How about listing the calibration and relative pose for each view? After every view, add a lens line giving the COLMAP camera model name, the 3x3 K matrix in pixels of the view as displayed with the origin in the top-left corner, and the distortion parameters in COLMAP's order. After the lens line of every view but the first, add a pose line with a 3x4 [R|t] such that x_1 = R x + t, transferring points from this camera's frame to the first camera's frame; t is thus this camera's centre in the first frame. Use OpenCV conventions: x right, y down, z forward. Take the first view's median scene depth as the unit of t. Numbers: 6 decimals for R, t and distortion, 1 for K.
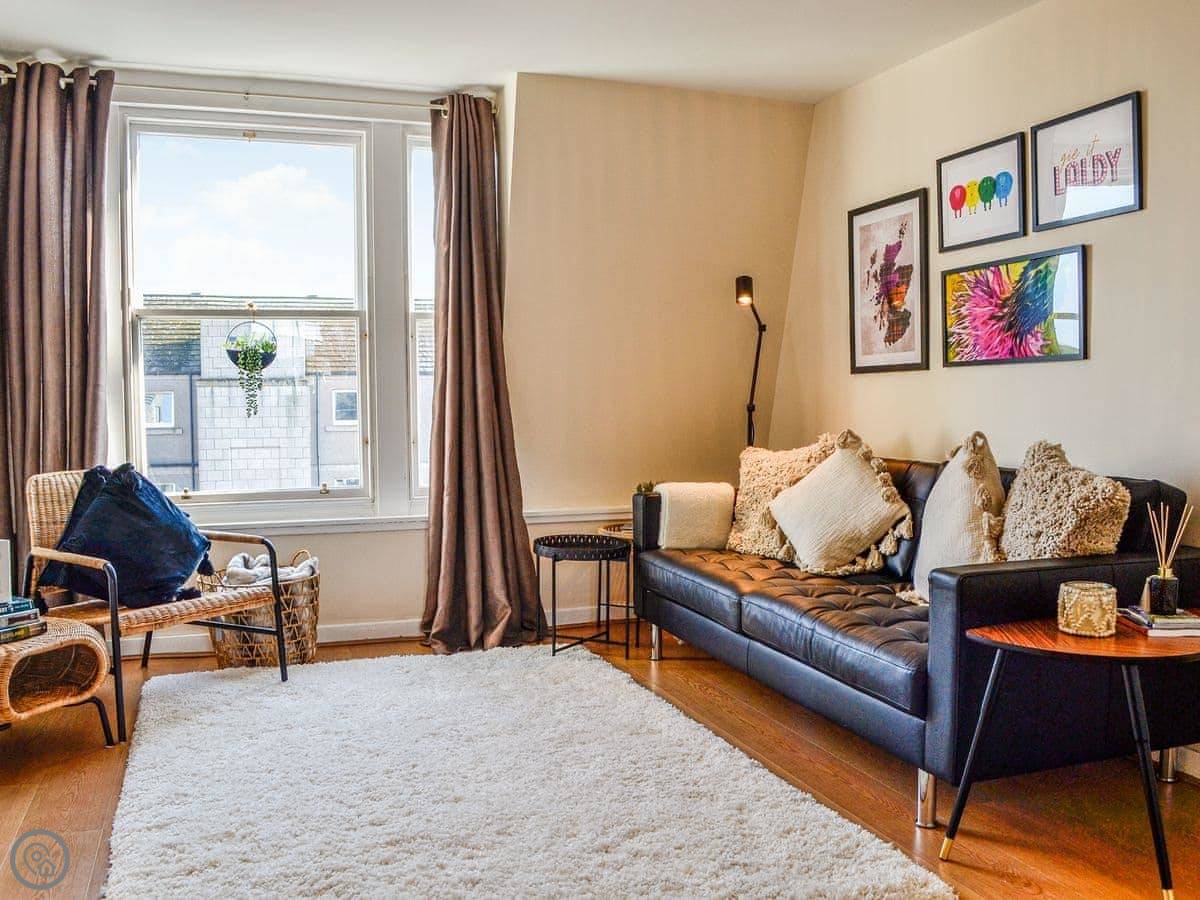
lens RADIAL K [[1037.3, 0, 600.0], [0, 1037.3, 450.0], [0, 0, 1]] dist [-0.076551, 0.013643]
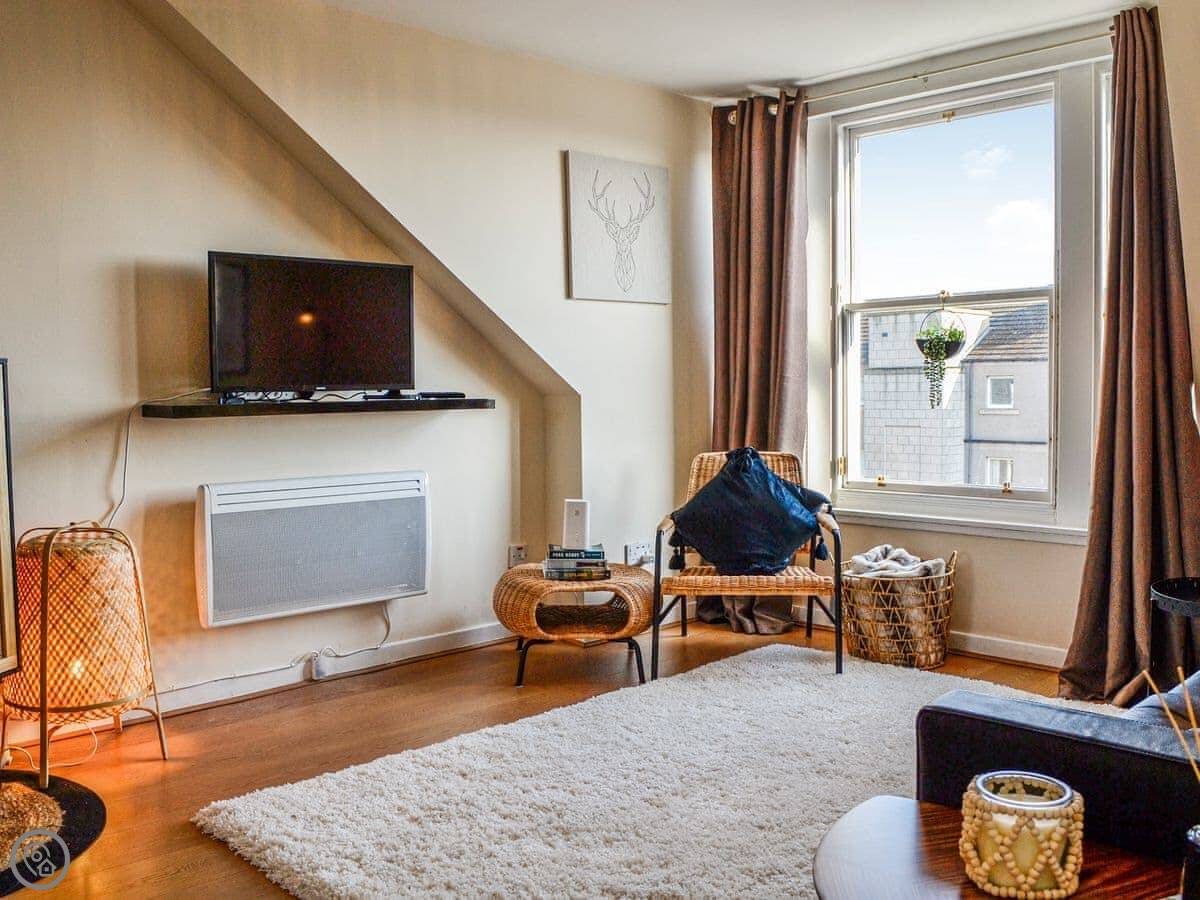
lens RADIAL K [[1037.3, 0, 600.0], [0, 1037.3, 450.0], [0, 0, 1]] dist [-0.076551, 0.013643]
pose [[0.446877, 0.056487, -0.892810, 0.469104], [-0.037996, 0.998302, 0.044143, -0.027866], [0.893788, 0.014197, 0.448265, 0.337573]]
